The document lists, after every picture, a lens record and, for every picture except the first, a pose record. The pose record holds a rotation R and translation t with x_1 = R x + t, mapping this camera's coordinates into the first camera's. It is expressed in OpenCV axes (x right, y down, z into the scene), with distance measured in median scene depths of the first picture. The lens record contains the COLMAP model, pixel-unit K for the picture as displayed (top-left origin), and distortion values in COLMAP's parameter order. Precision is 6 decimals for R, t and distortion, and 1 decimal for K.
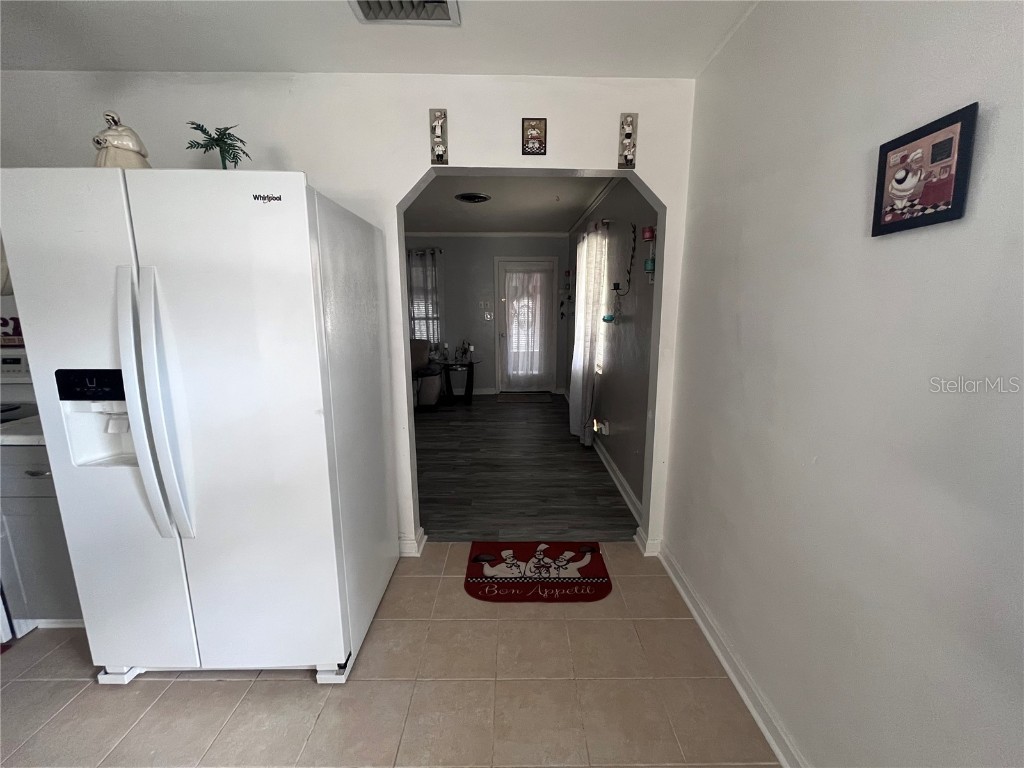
lens RADIAL K [[412.3, 0, 518.1], [0, 412.3, 384.2], [0, 0, 1]] dist [-0.002463, -0.000143]
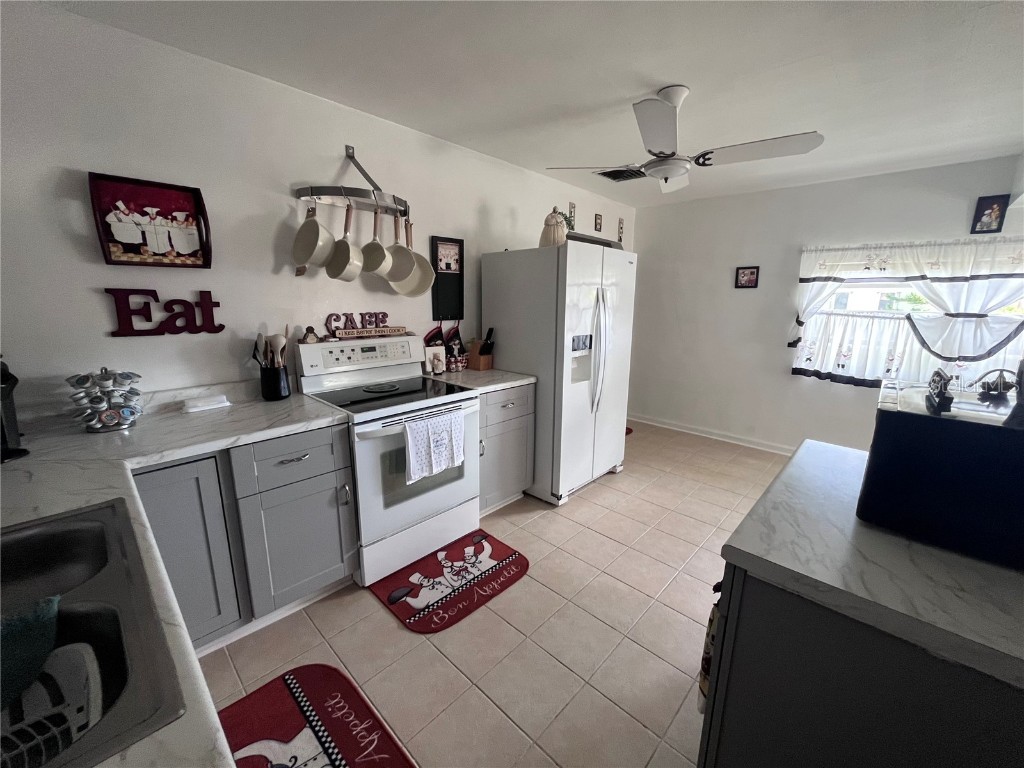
lens RADIAL K [[412.3, 0, 518.7], [0, 412.3, 384.1], [0, 0, 1]] dist [-0.002463, -0.000143]
pose [[0.689597, -0.141383, 0.710259, -2.310689], [0.123217, 0.989364, 0.077308, 0.006374], [-0.713634, 0.034205, 0.699683, -0.201219]]
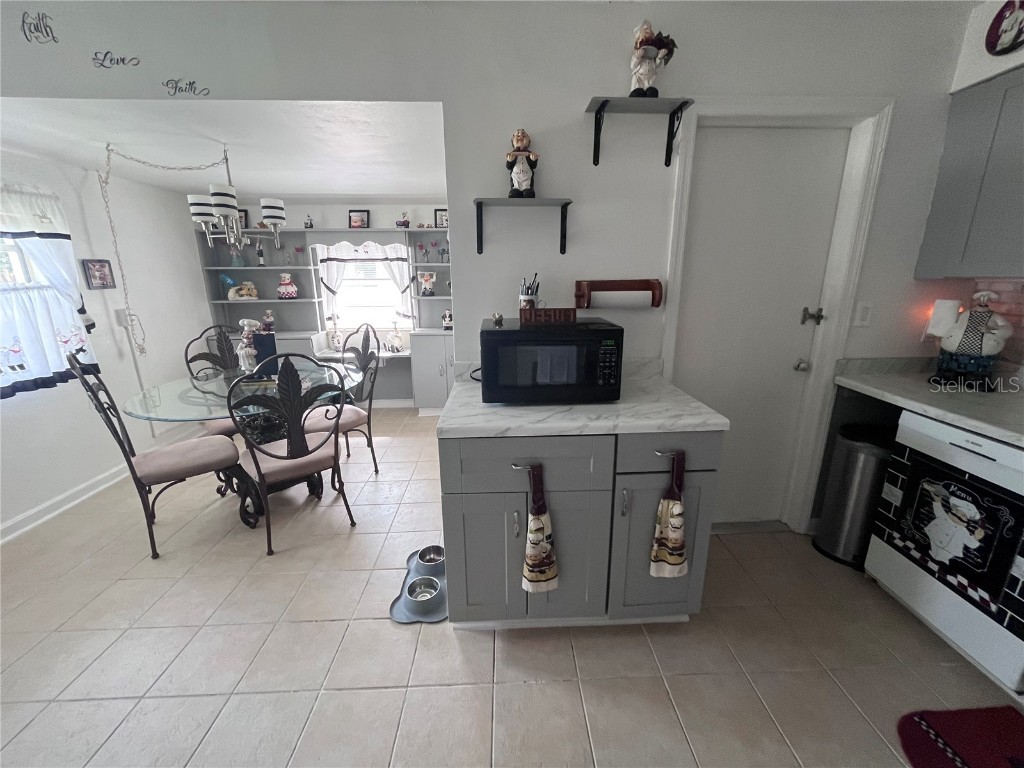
lens RADIAL K [[412.3, 0, 517.8], [0, 412.3, 384.4], [0, 0, 1]] dist [-0.002463, -0.000143]
pose [[-0.999589, 0.015103, -0.024362, -1.240188], [0.002854, 0.898138, 0.439705, -0.151769], [0.028521, 0.439454, -0.897812, 0.765415]]
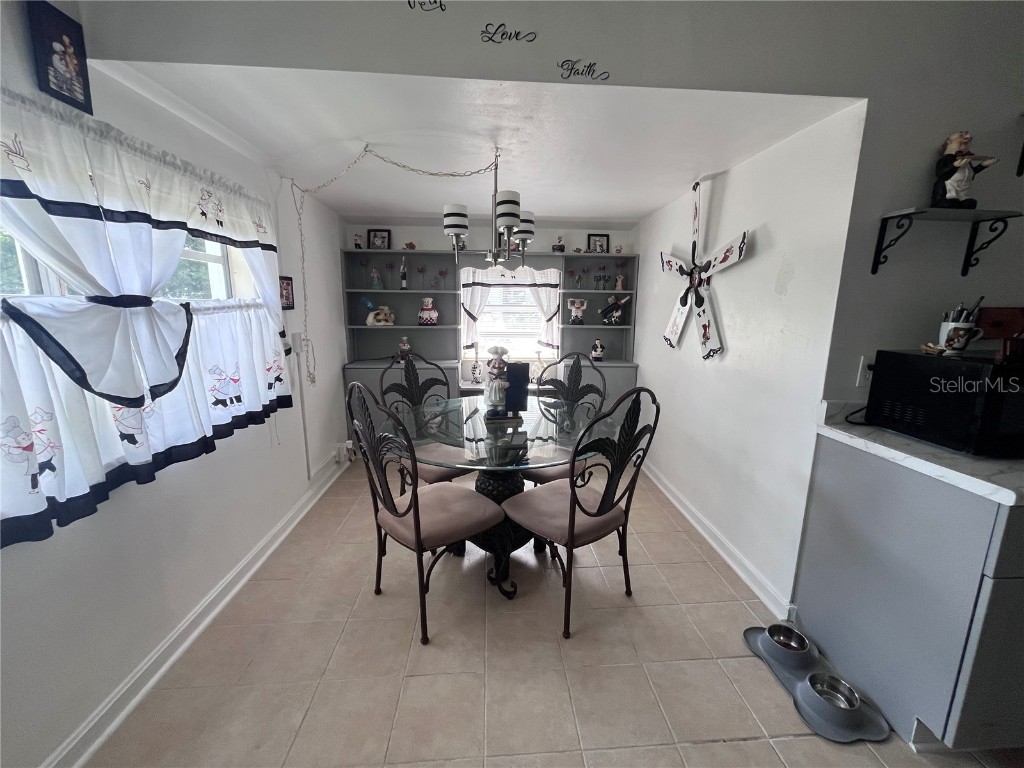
lens RADIAL K [[412.3, 0, 517.7], [0, 412.3, 384.3], [0, 0, 1]] dist [-0.002463, -0.000143]
pose [[-0.998603, 0.001209, -0.052834, -0.259156], [-0.018484, 0.928605, 0.370609, -0.075105], [0.049510, 0.371067, -0.927285, 0.525010]]
